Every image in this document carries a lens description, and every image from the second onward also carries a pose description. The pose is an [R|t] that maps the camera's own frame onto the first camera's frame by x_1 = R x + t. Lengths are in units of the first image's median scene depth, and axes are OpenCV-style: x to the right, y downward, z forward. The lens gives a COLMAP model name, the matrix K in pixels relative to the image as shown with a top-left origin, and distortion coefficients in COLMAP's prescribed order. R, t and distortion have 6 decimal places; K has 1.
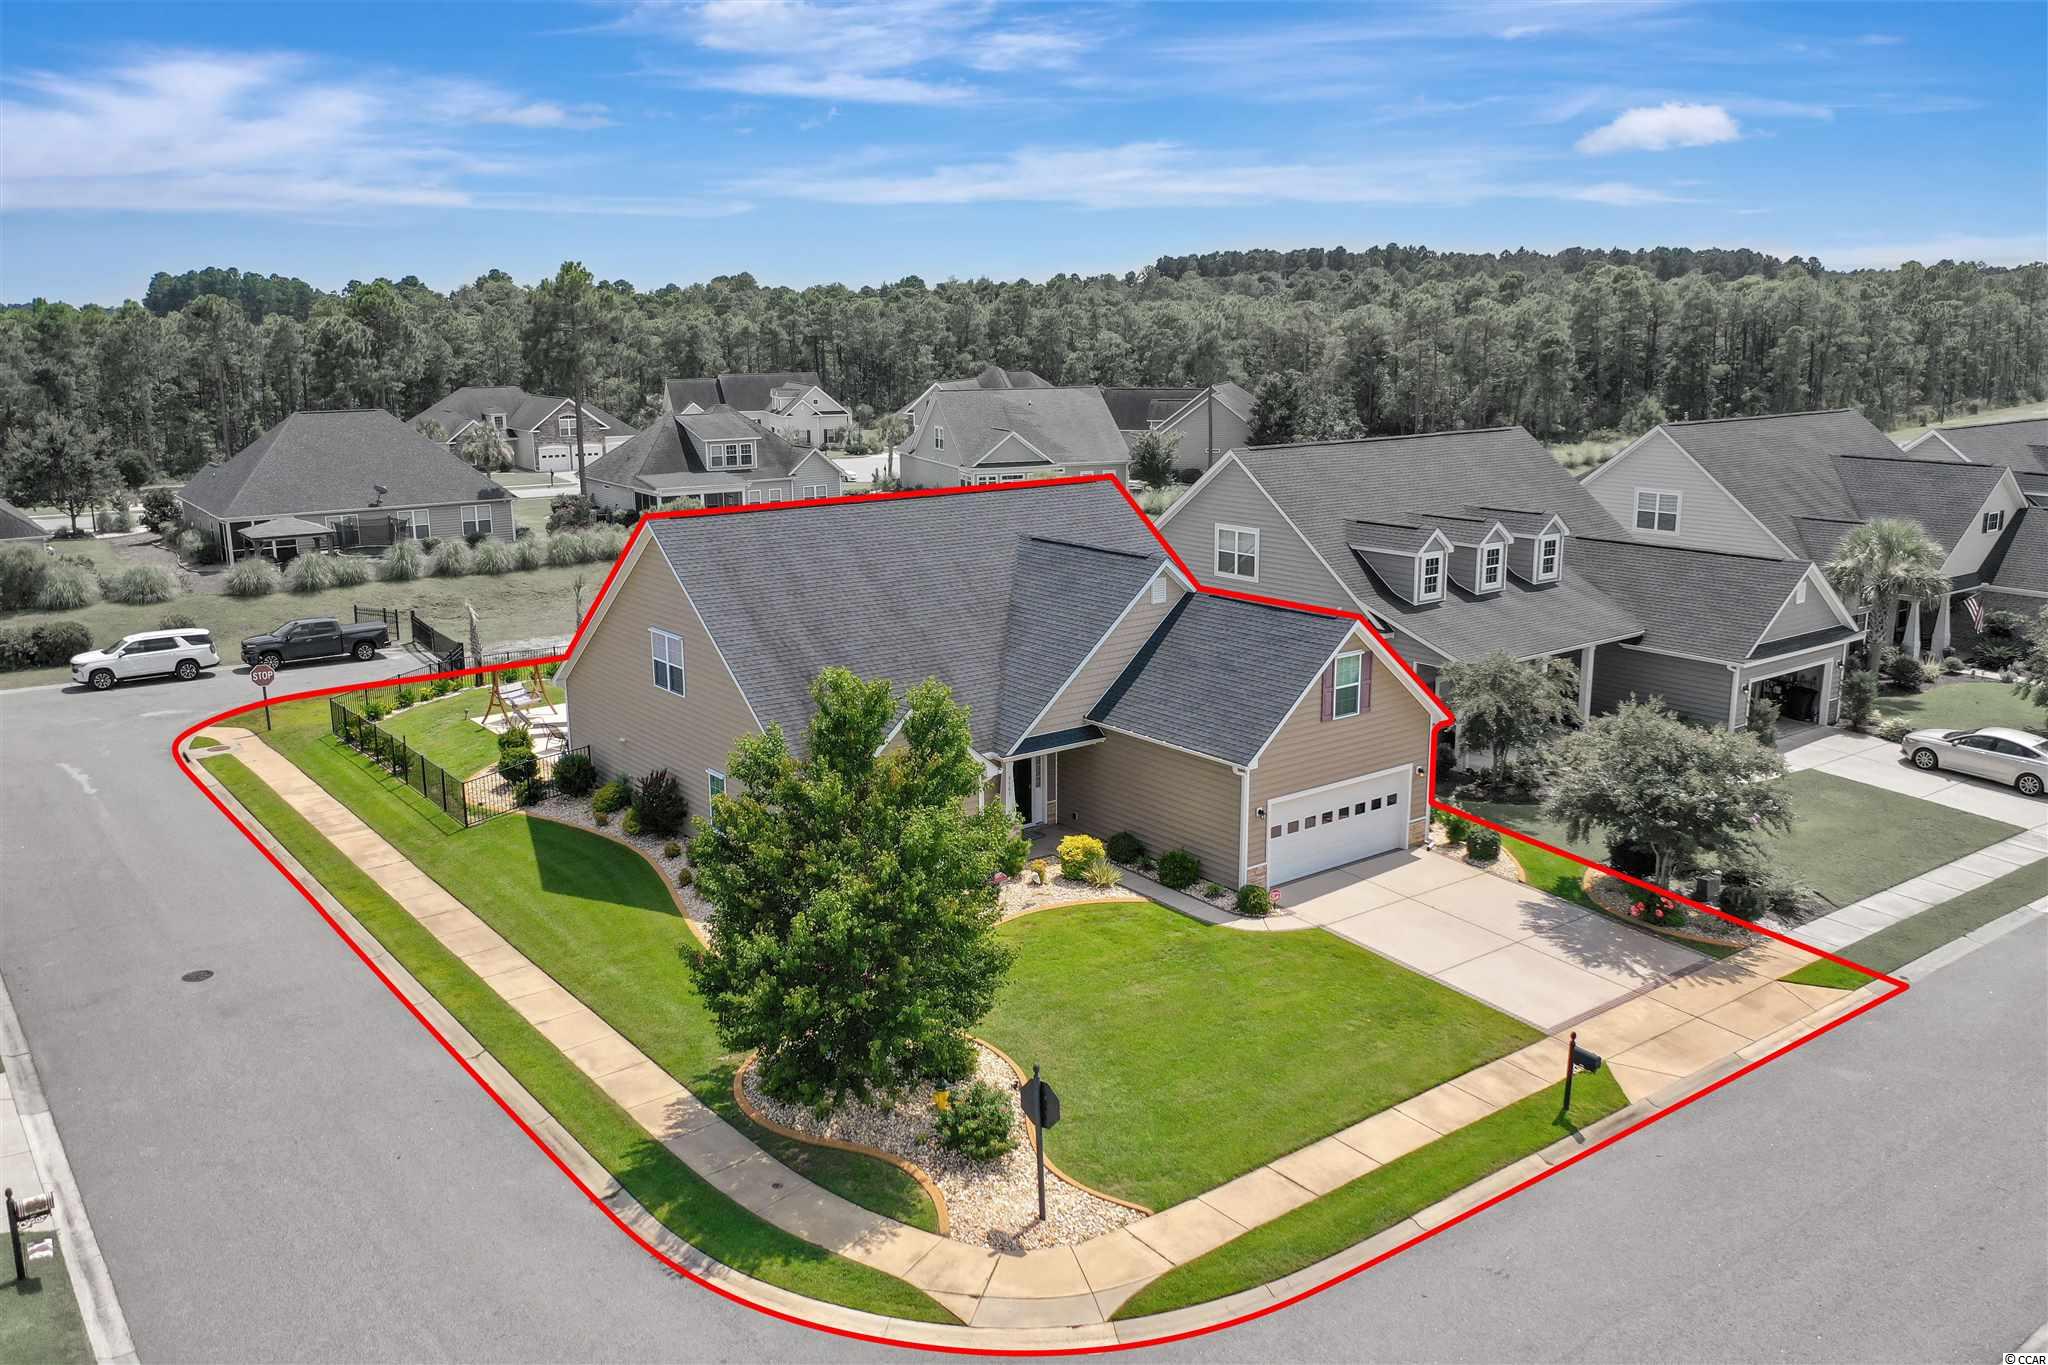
lens RADIAL K [[1624.0, 0, 1024.0], [0, 1624.0, 682.5], [0, 0, 1]] dist [-0.005672, -0.003735]
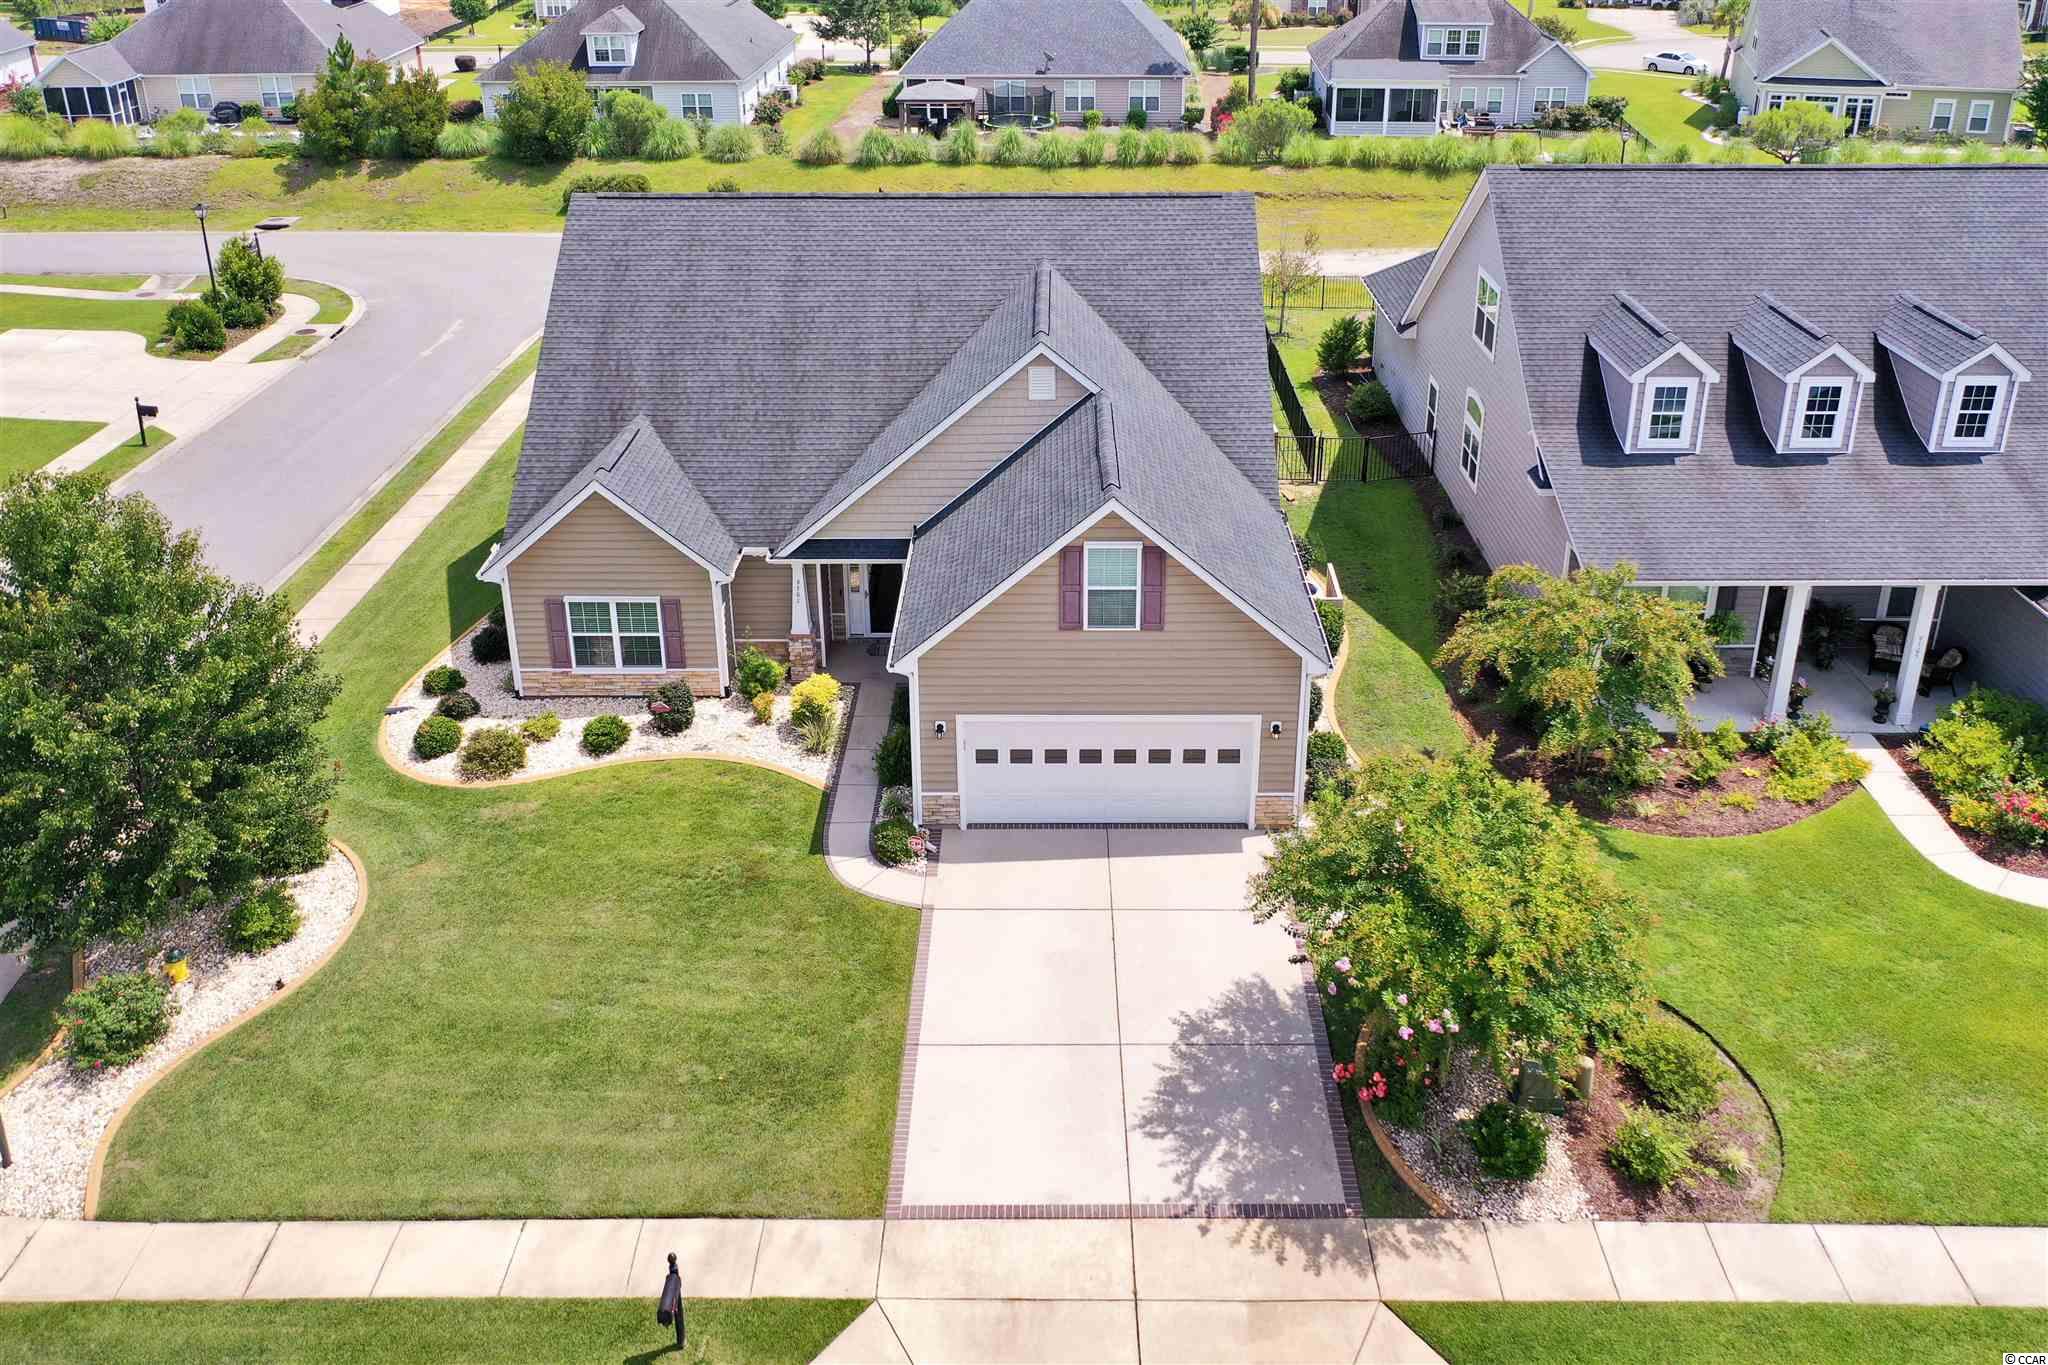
lens RADIAL K [[1678.3, 0, 1028.8], [0, 1678.3, 509.1], [0, 0, 1]] dist [0.002588, -0.000105]
pose [[0.790989, 0.236338, -0.564341, 0.532474], [-0.136435, 0.967290, 0.213858, -0.166868], [0.596424, -0.092163, 0.797361, 0.398602]]
